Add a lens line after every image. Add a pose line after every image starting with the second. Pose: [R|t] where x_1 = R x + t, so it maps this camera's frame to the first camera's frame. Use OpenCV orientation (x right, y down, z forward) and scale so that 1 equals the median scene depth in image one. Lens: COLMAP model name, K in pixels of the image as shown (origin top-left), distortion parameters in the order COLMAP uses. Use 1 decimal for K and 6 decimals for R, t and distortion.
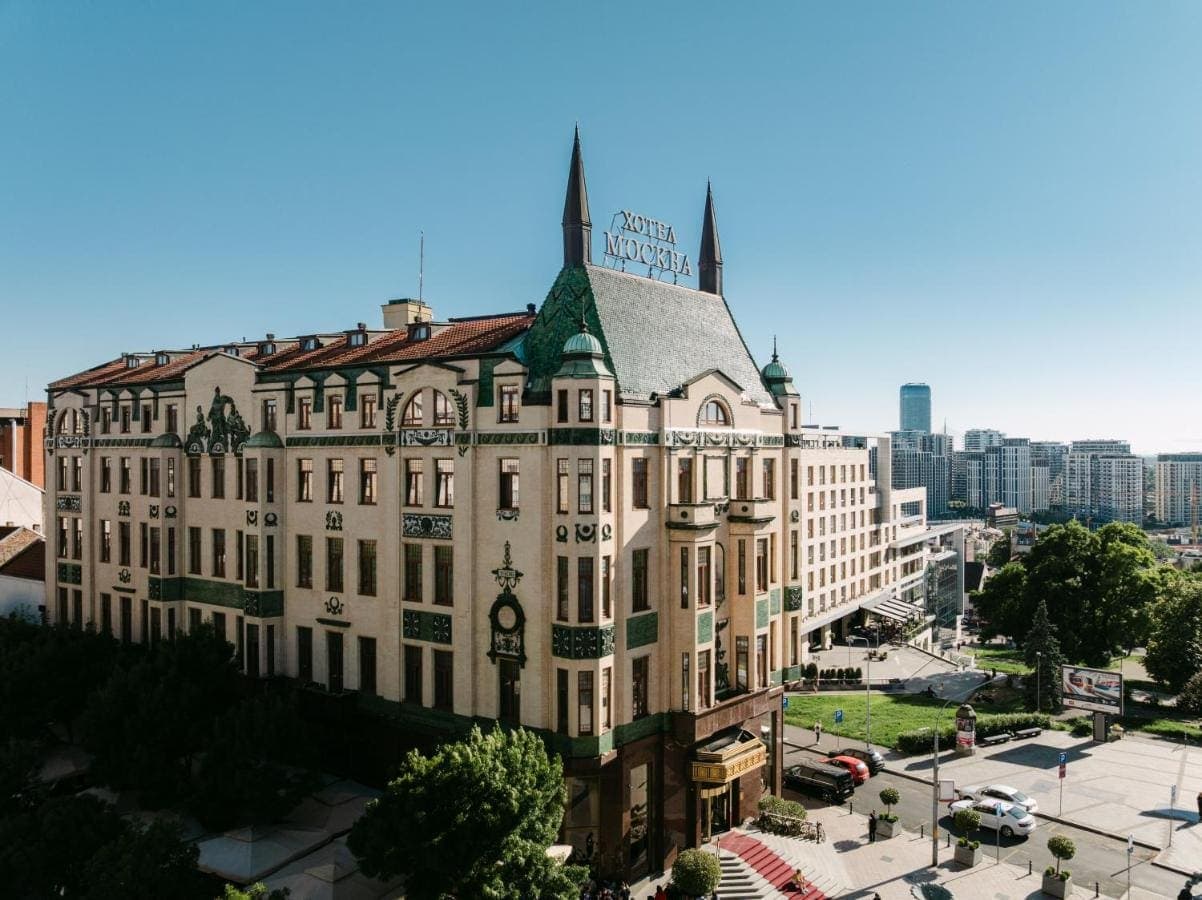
lens RADIAL K [[922.8, 0, 601.0], [0, 922.8, 450.0], [0, 0, 1]] dist [-0.066841, 0.003692]
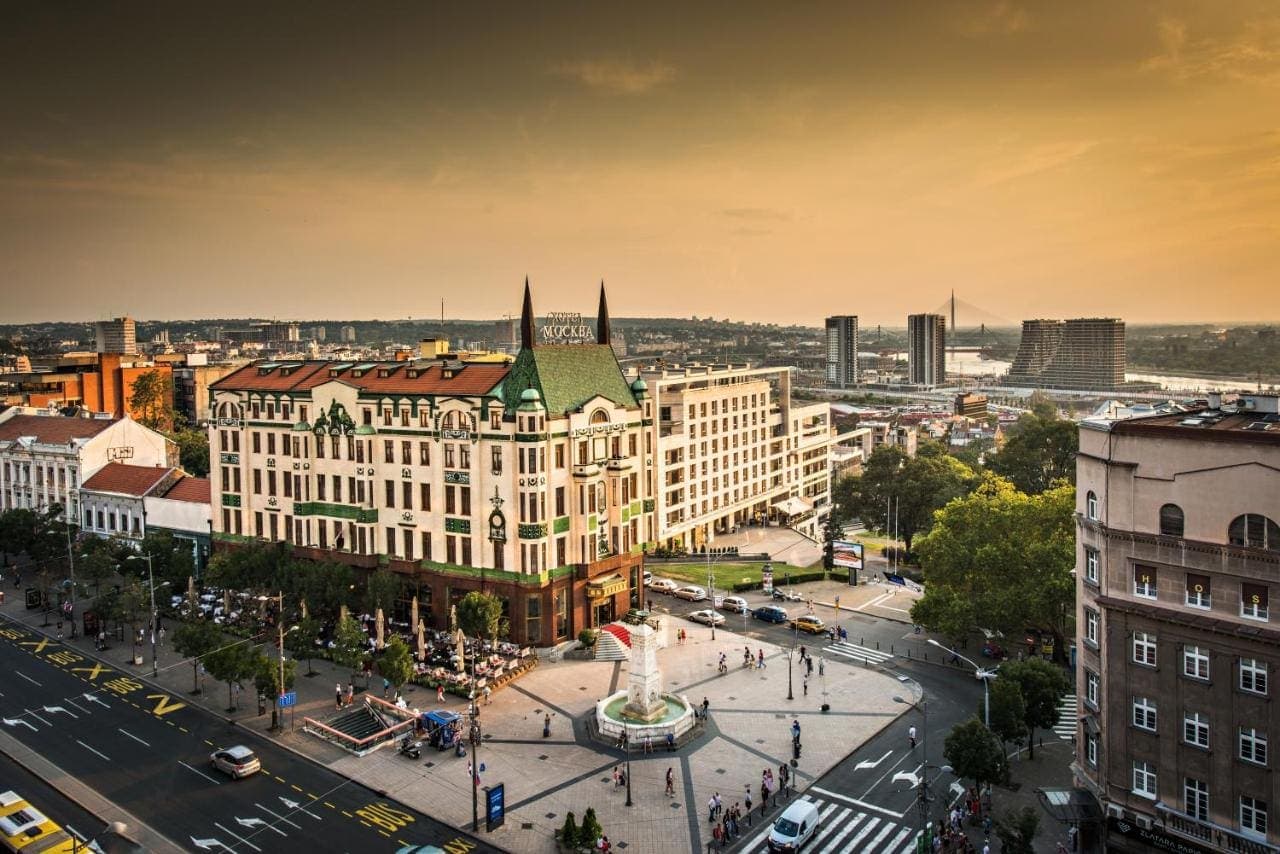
lens RADIAL K [[1046.1, 0, 638.3], [0, 1046.1, 365.3], [0, 0, 1]] dist [-0.001630, -0.002810]
pose [[0.998980, -0.016677, 0.041973, 0.112532], [0.014616, 0.998695, 0.048935, -0.254816], [-0.042734, -0.048272, 0.997920, -1.236996]]
